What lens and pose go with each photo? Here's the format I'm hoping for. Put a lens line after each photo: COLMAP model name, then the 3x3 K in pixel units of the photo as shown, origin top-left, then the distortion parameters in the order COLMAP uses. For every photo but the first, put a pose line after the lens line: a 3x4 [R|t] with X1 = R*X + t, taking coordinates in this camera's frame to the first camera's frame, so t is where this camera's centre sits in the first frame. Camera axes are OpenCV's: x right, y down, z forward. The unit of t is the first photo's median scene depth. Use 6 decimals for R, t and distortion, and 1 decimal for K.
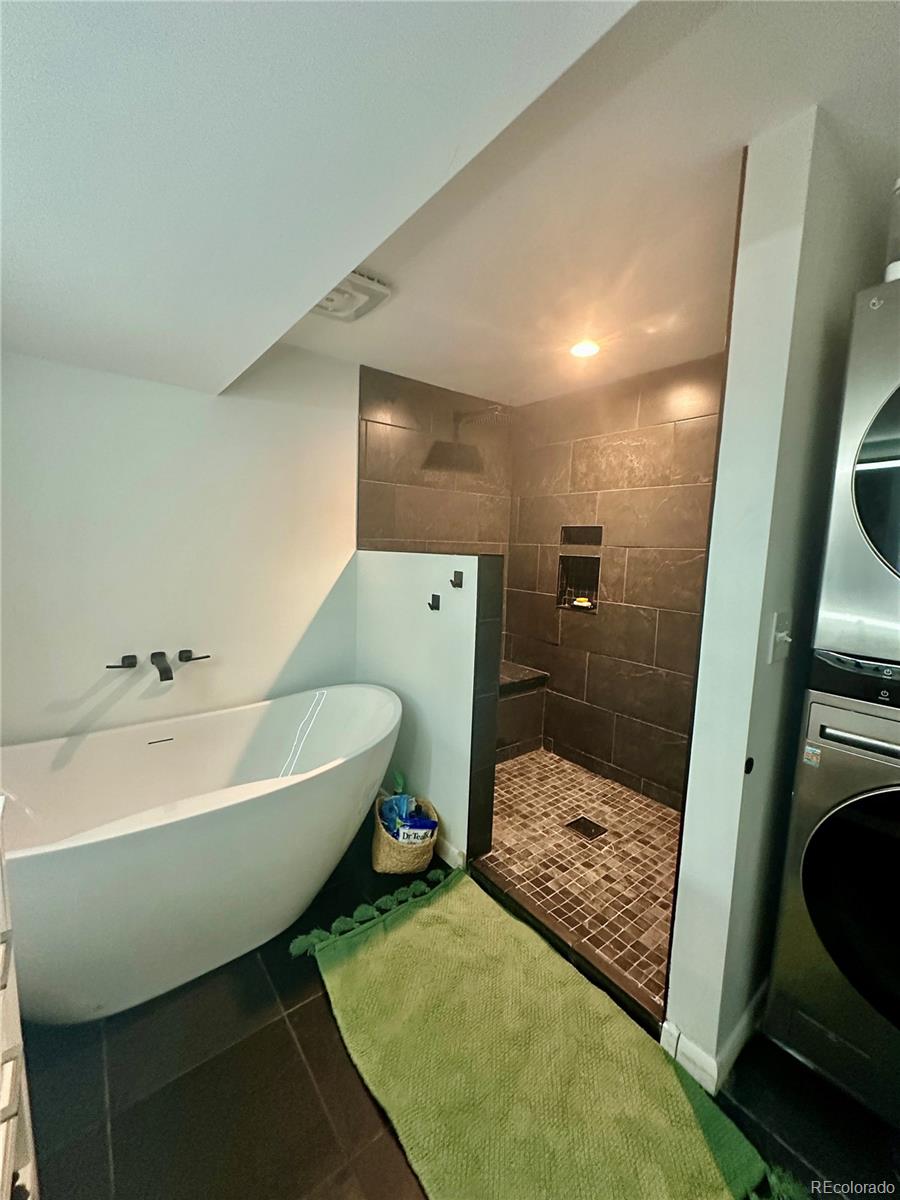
lens RADIAL K [[482.8, 0, 452.3], [0, 482.8, 603.8], [0, 0, 1]] dist [0.014461, 0.000110]
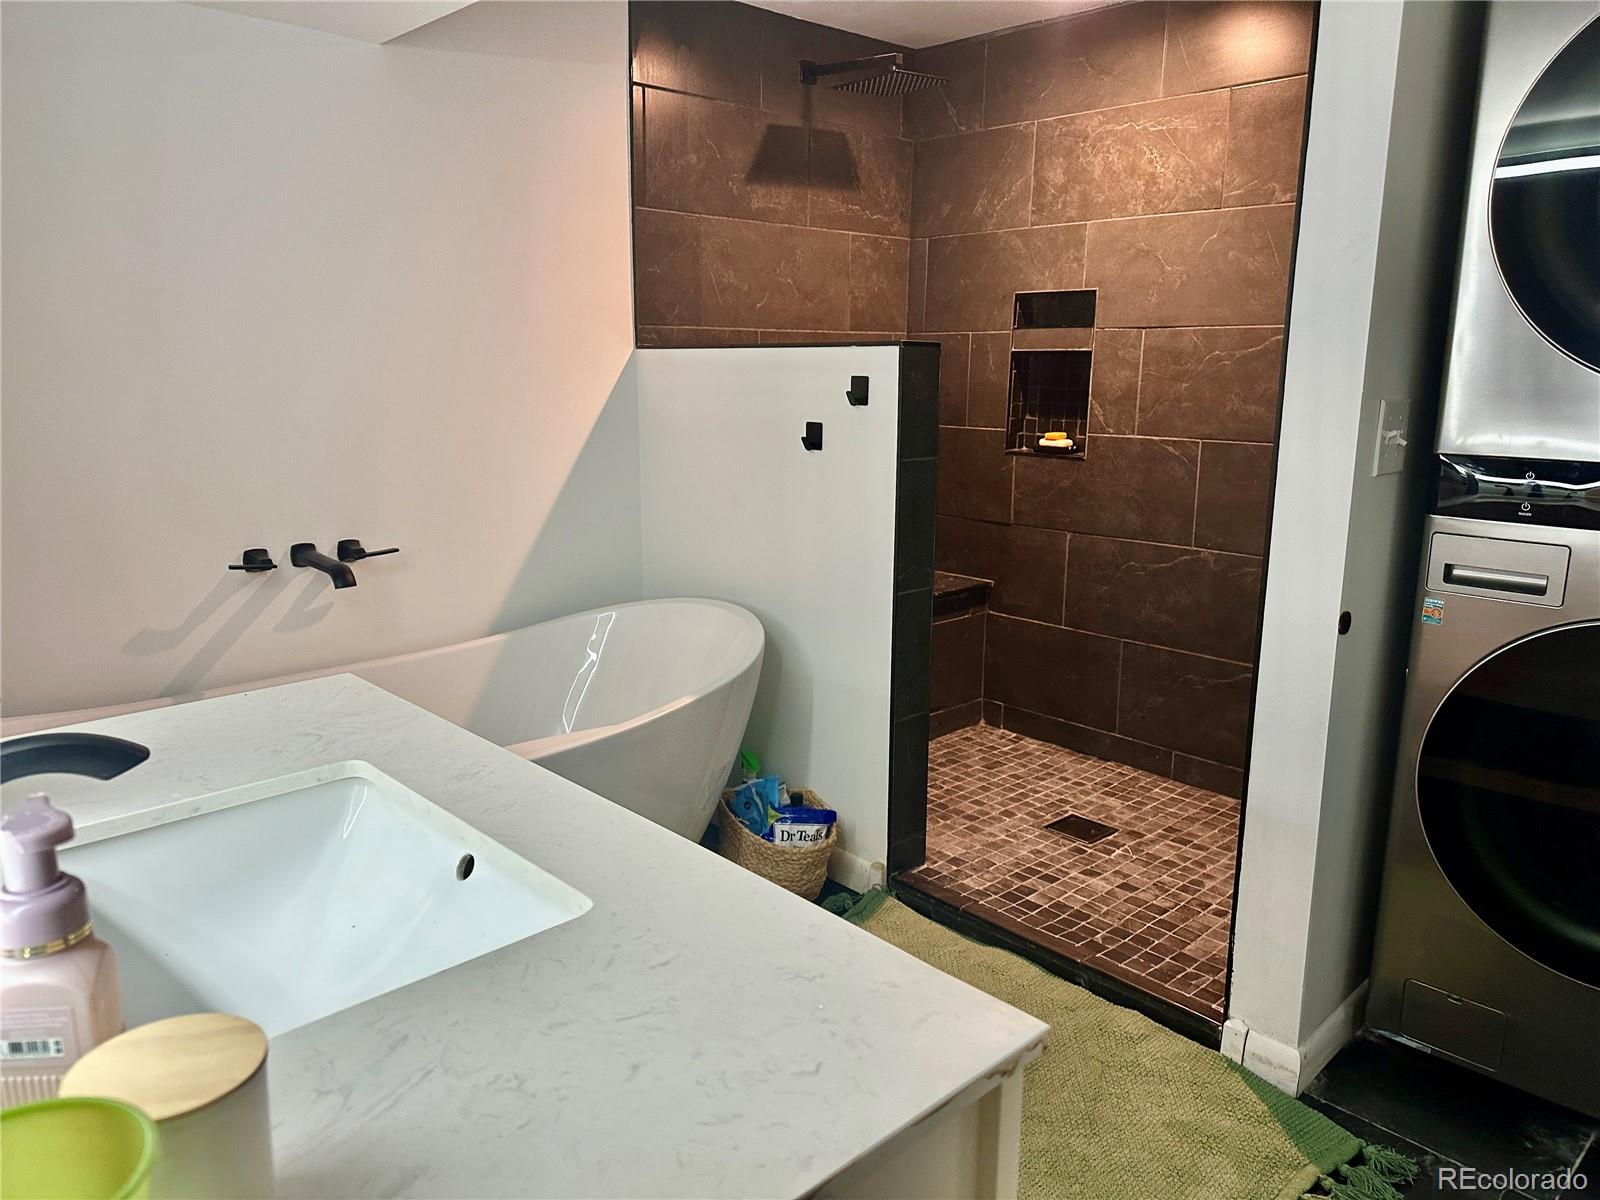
lens RADIAL K [[1125.5, 0, 797.9], [0, 1125.5, 586.4], [0, 0, 1]] dist [0.136551, -0.187271]
pose [[0.995945, -0.041741, 0.079698, -0.142272], [0.035221, 0.996047, 0.081542, 0.054542], [-0.082787, -0.078404, 0.993478, -0.267438]]
